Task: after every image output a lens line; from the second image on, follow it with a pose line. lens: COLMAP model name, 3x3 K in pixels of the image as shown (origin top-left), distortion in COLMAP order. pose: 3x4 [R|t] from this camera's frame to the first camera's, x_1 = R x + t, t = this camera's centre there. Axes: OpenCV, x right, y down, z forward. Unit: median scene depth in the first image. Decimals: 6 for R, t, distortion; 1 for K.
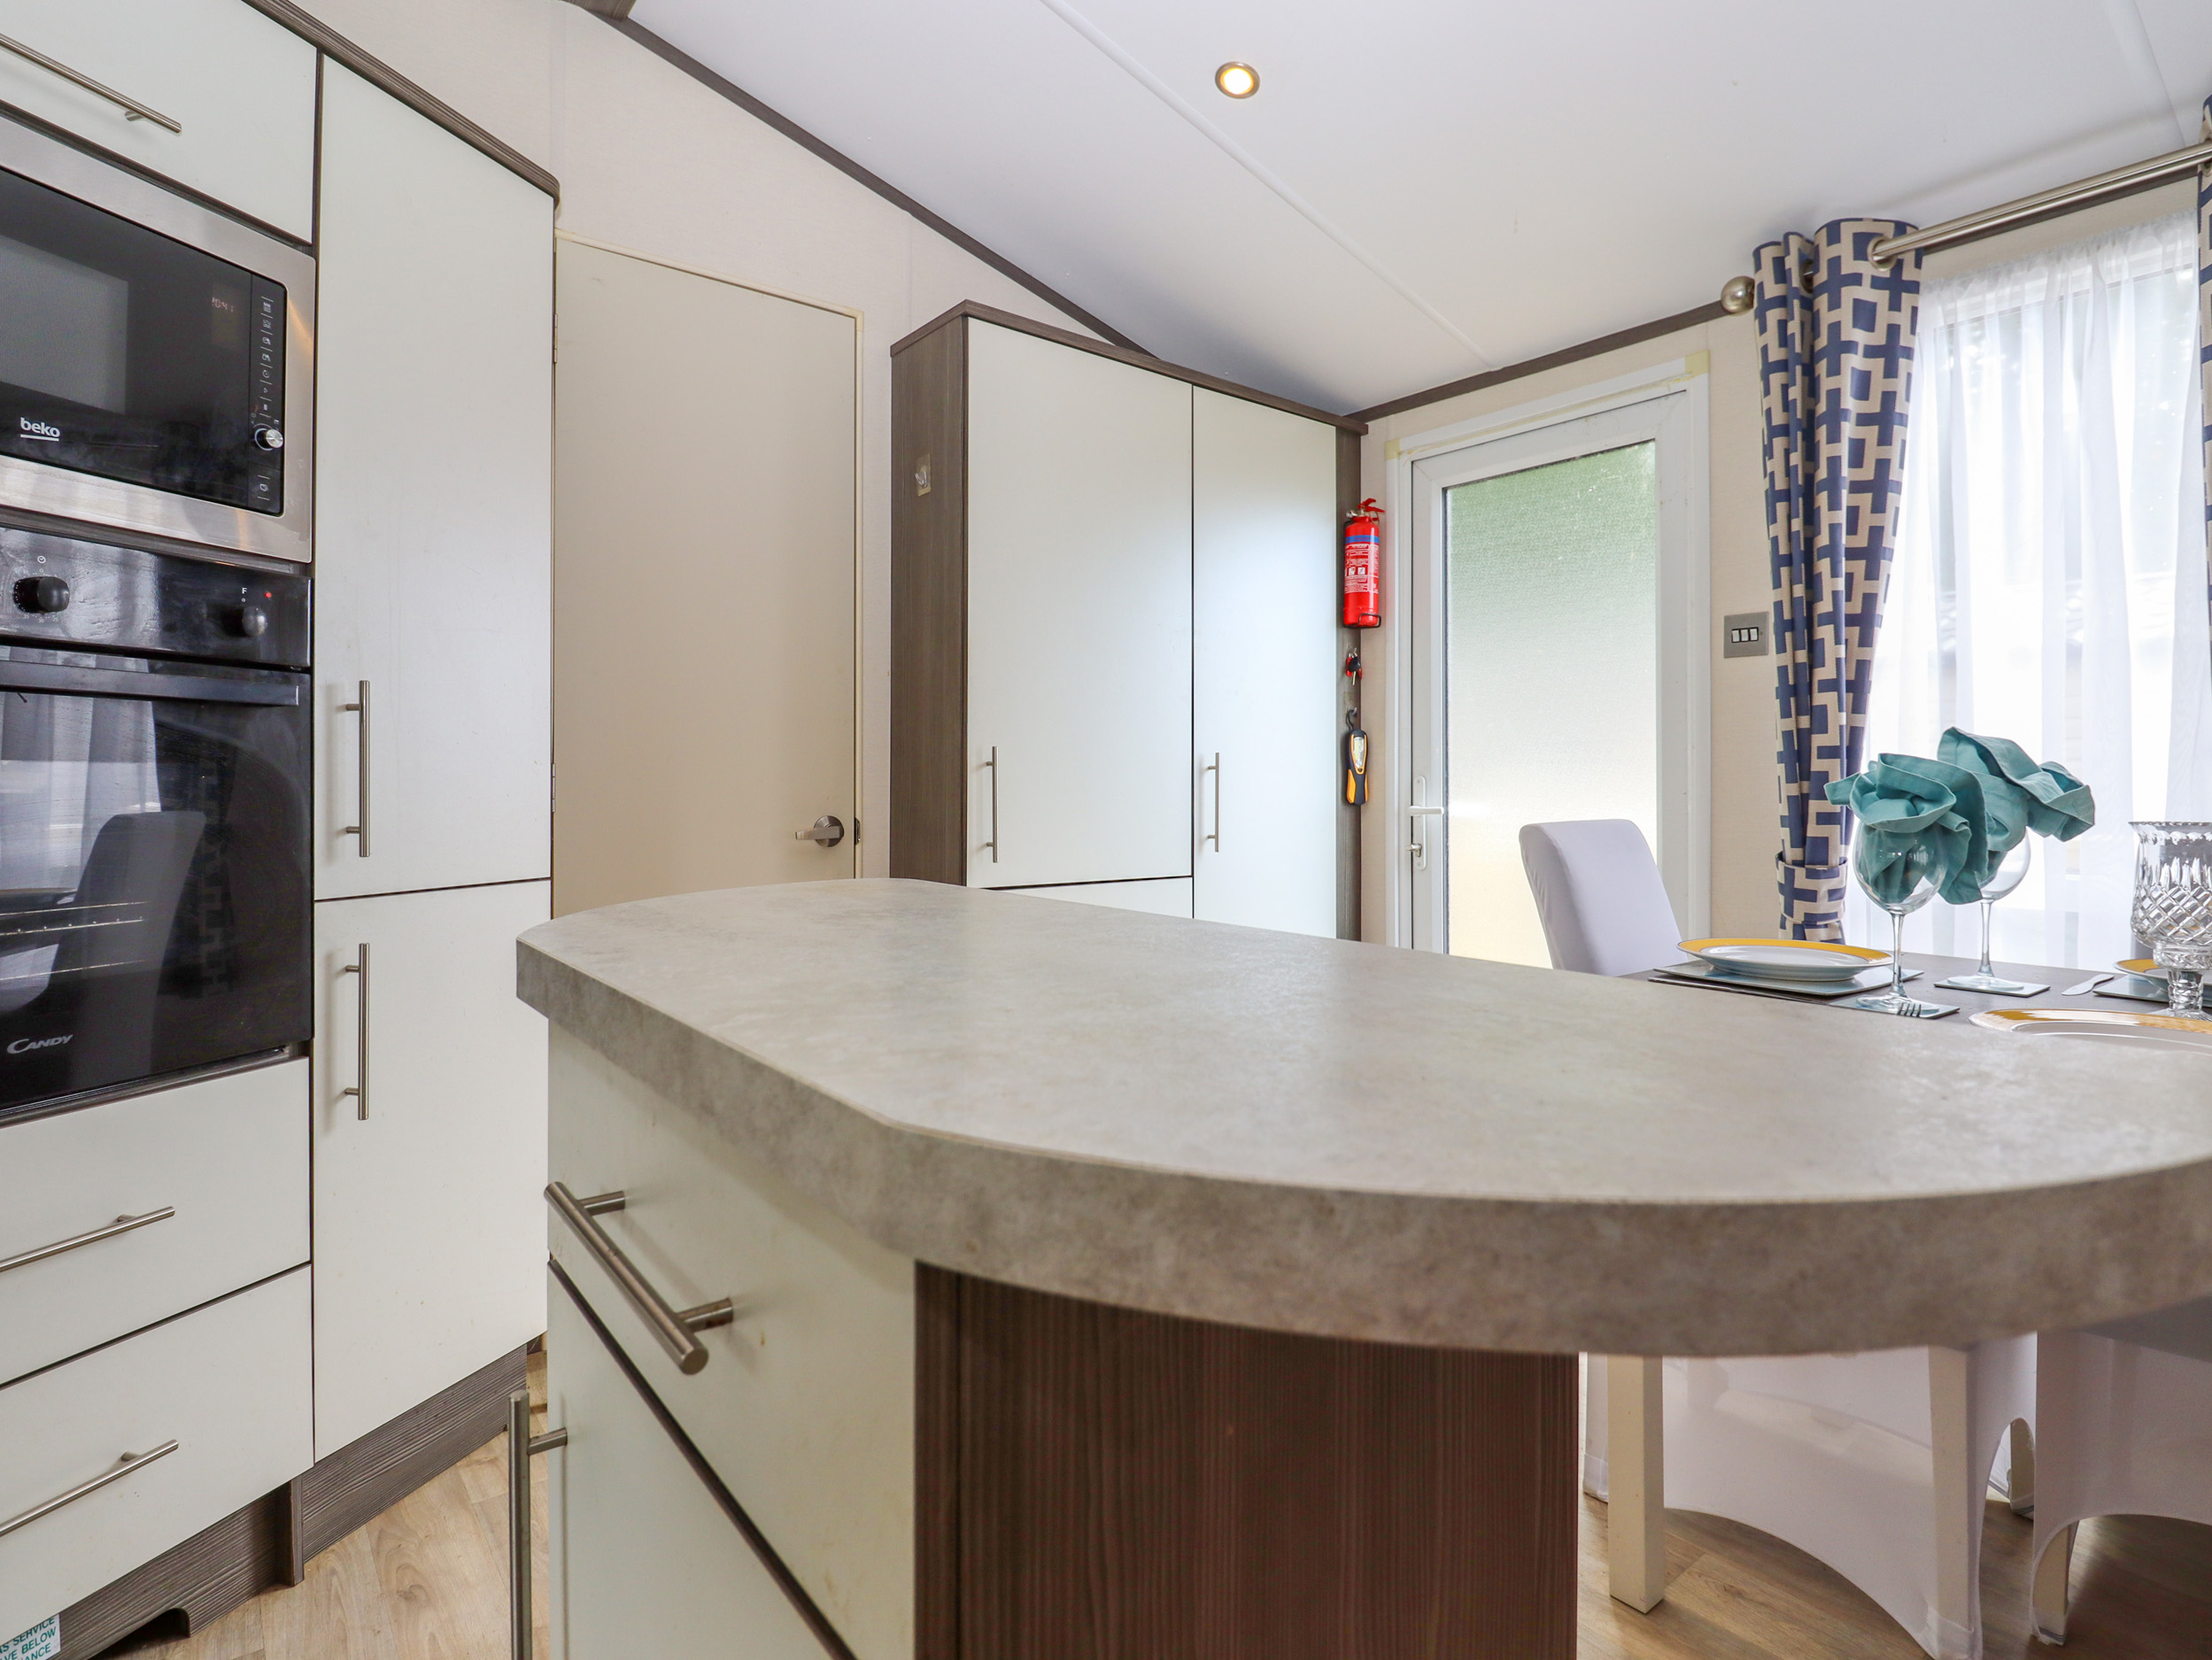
lens RADIAL K [[1172.8, 0, 1115.9], [0, 1172.8, 775.3], [0, 0, 1]] dist [0.001076, -0.000179]
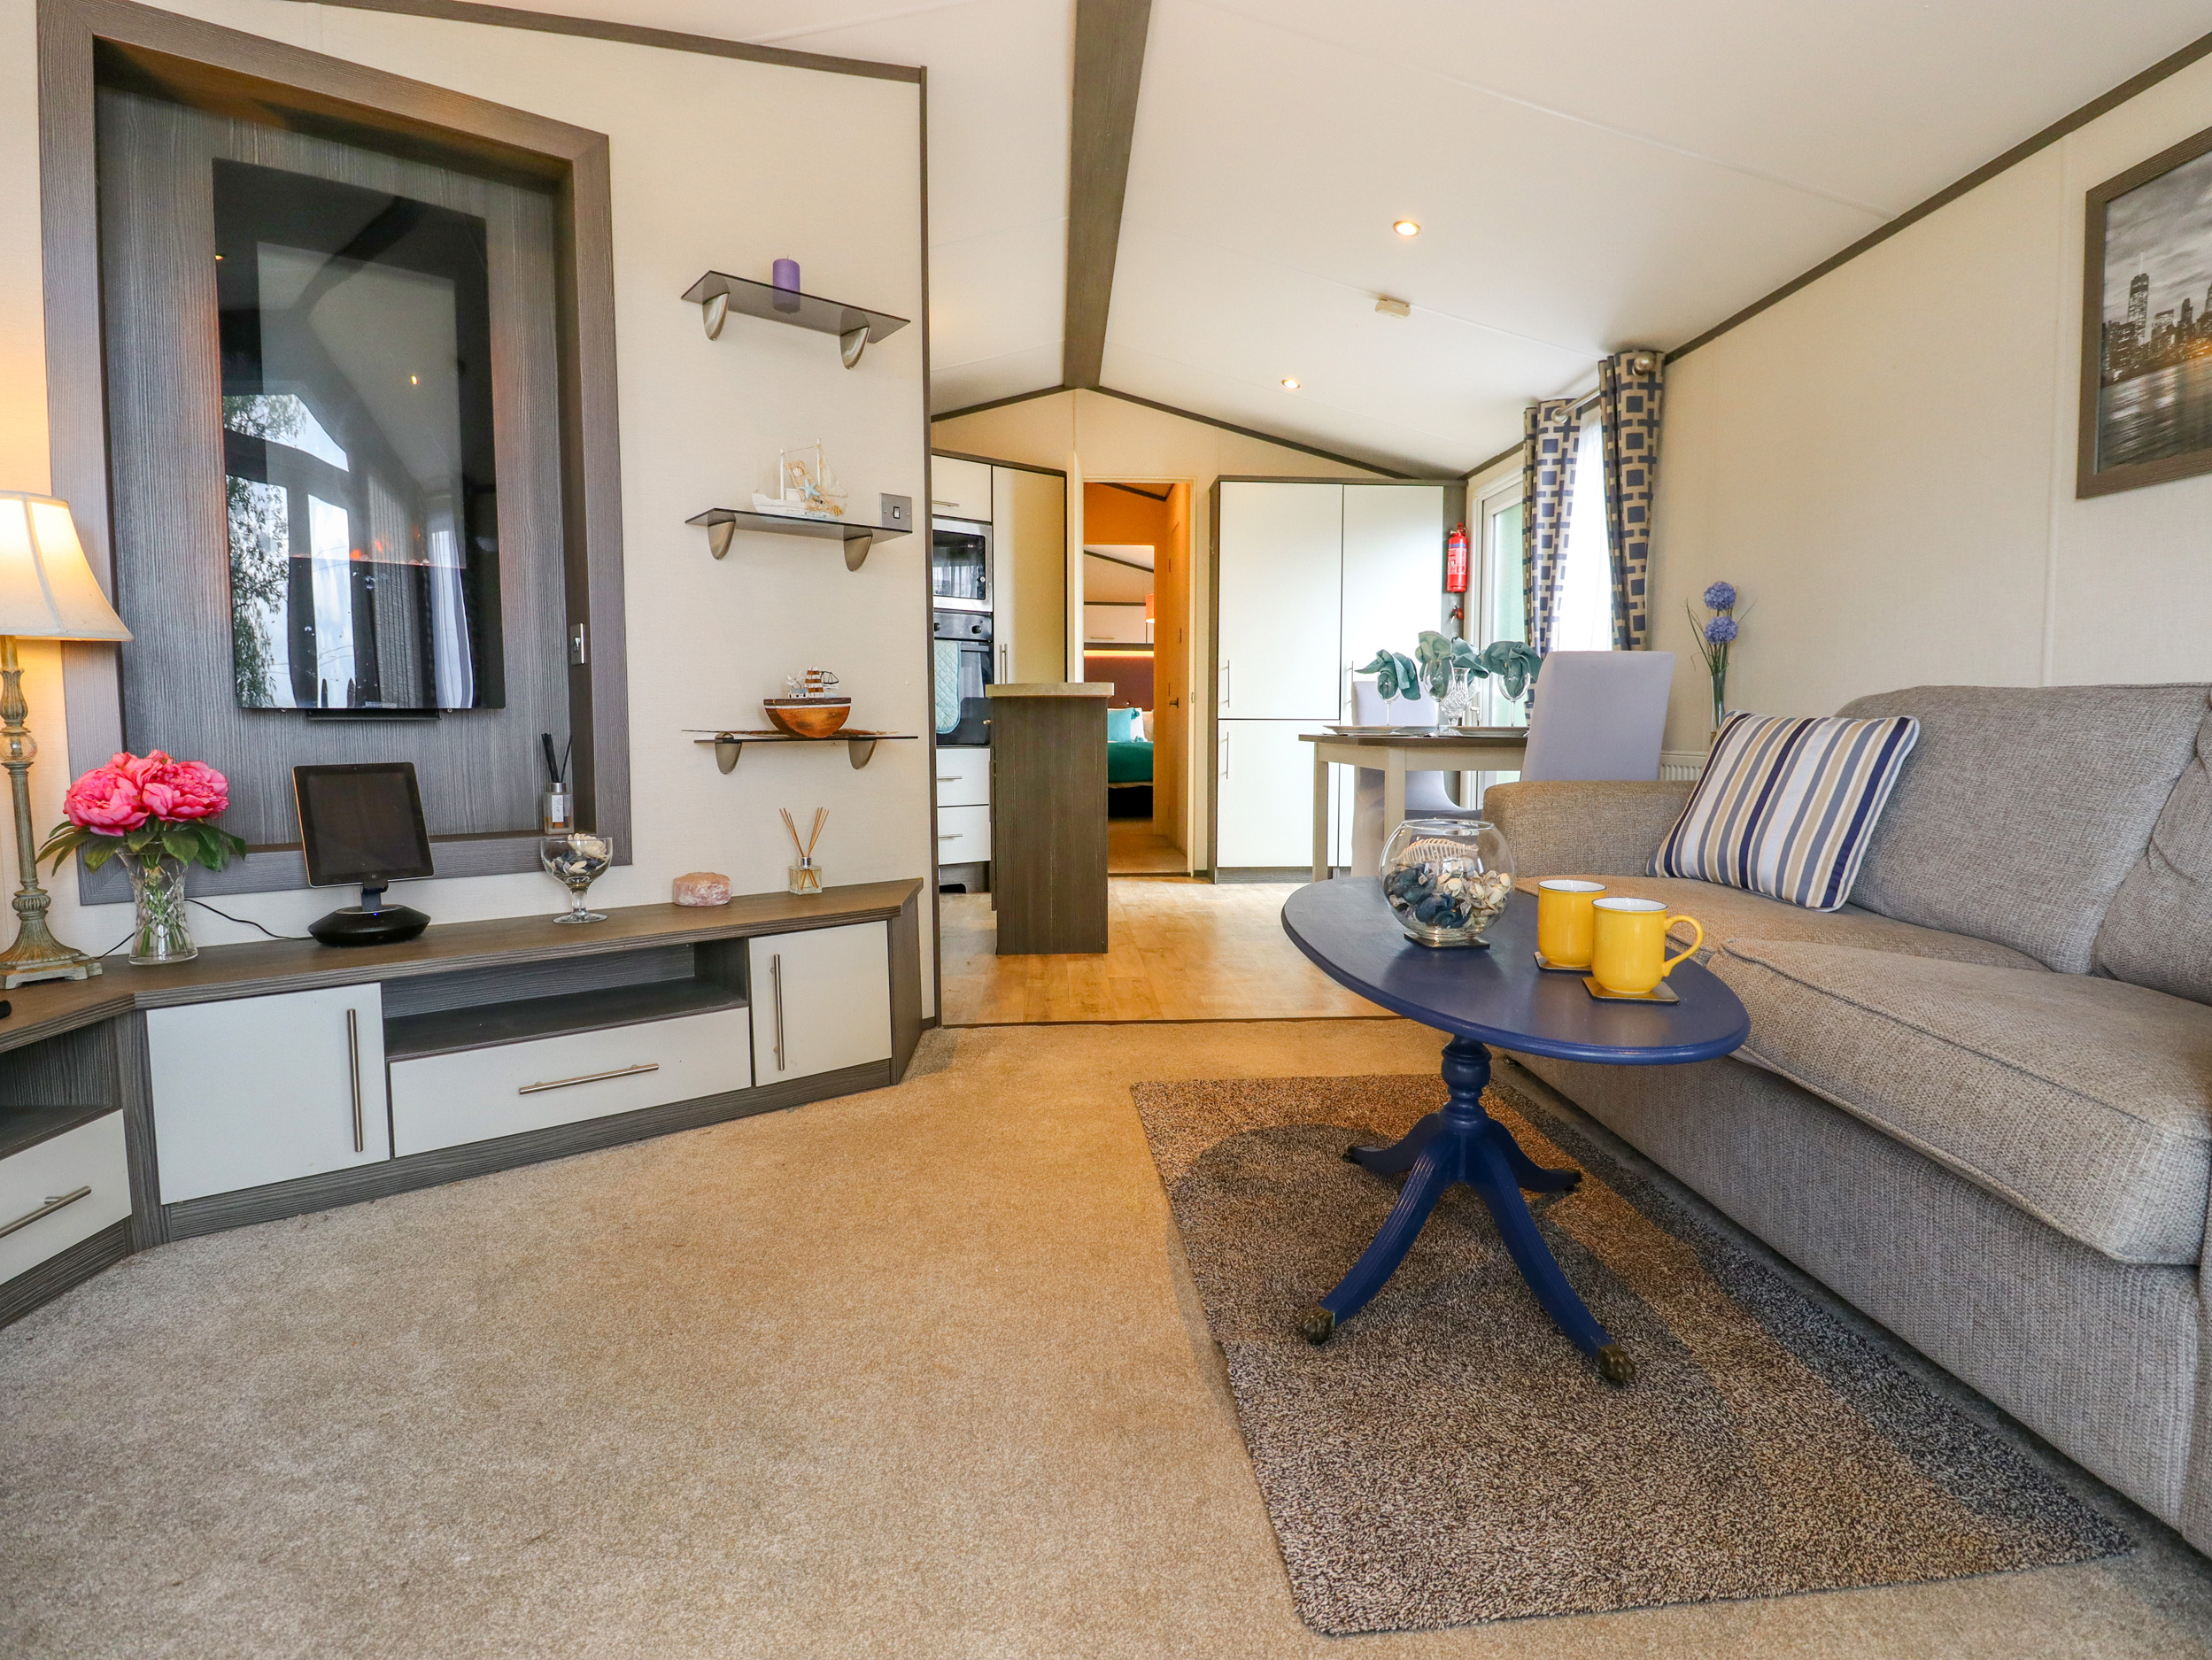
lens RADIAL K [[1142.6, 0, 1116.3], [0, 1142.6, 802.9], [0, 0, 1]] dist [-0.003075, -0.011550]
pose [[0.809173, 0.044266, -0.585901, 1.244187], [0.001652, 0.996983, 0.077606, 0.098616], [0.587568, -0.063765, 0.806658, -1.201573]]
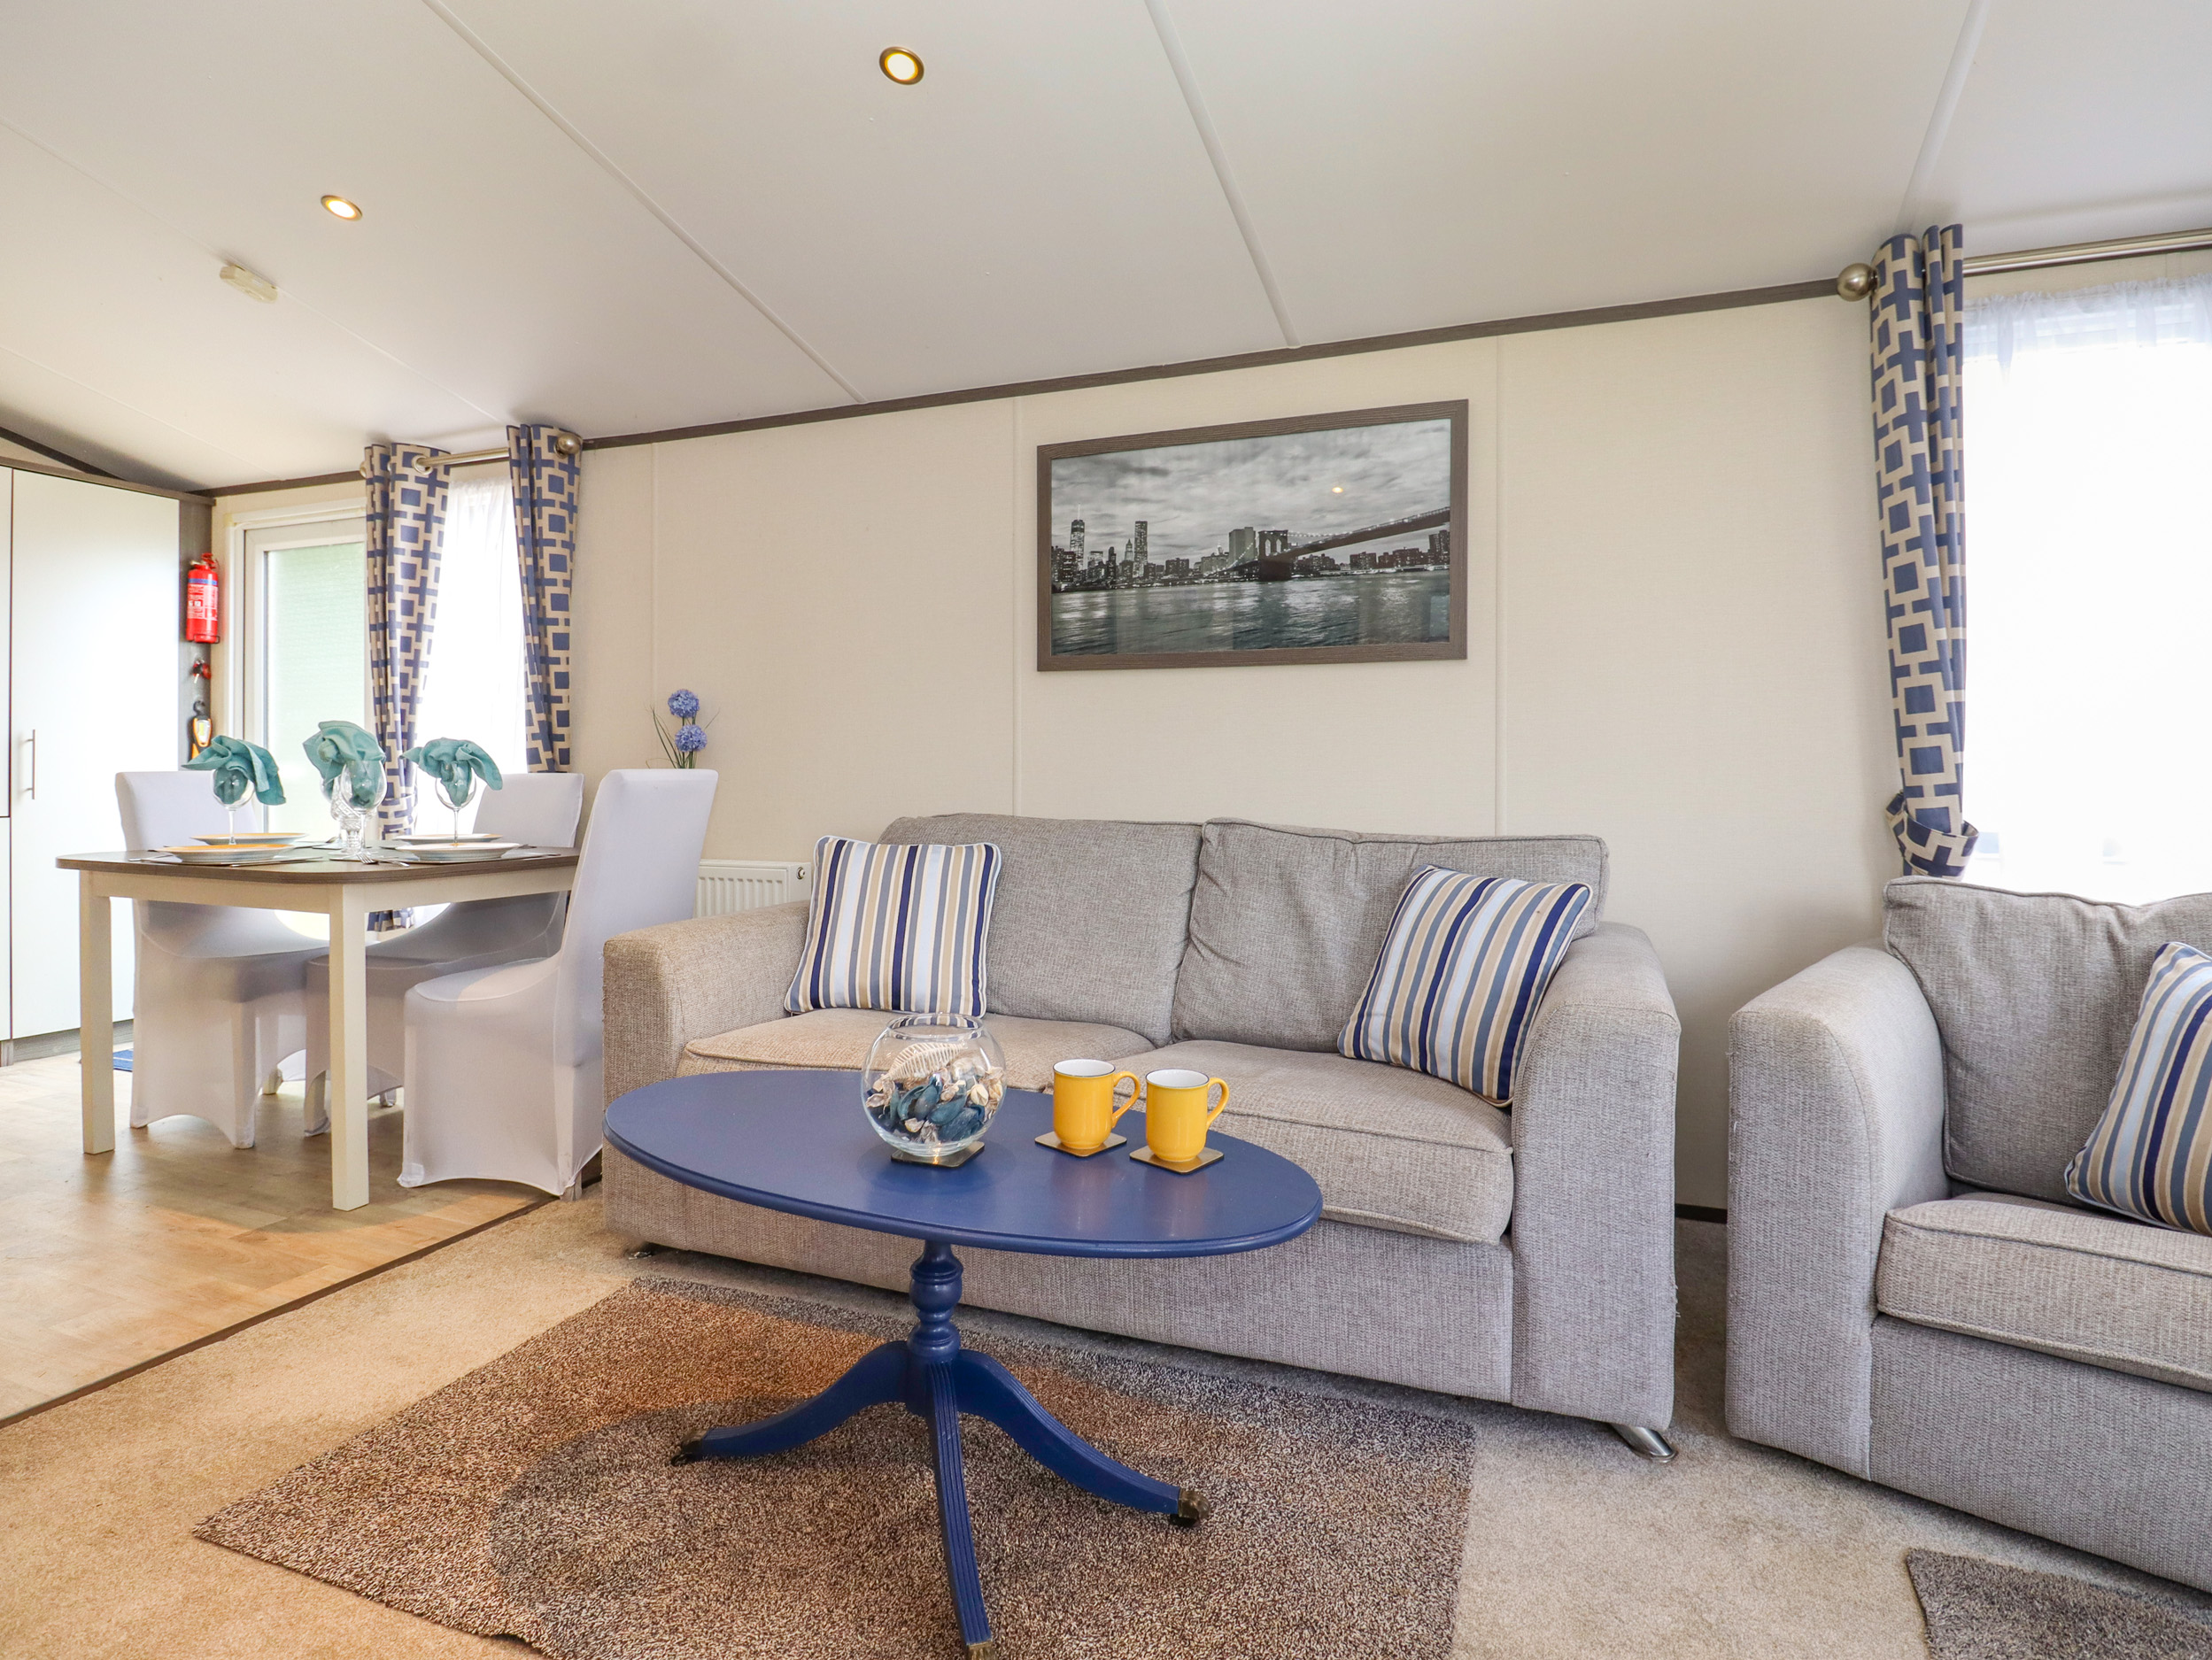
lens RADIAL K [[1172.8, 0, 1115.9], [0, 1172.8, 775.3], [0, 0, 1]] dist [0.001076, -0.000179]
pose [[0.875719, 0.001147, 0.482820, 0.713139], [-0.008859, 0.999867, 0.013693, 0.007150], [-0.482740, -0.016268, 0.875613, -1.135152]]
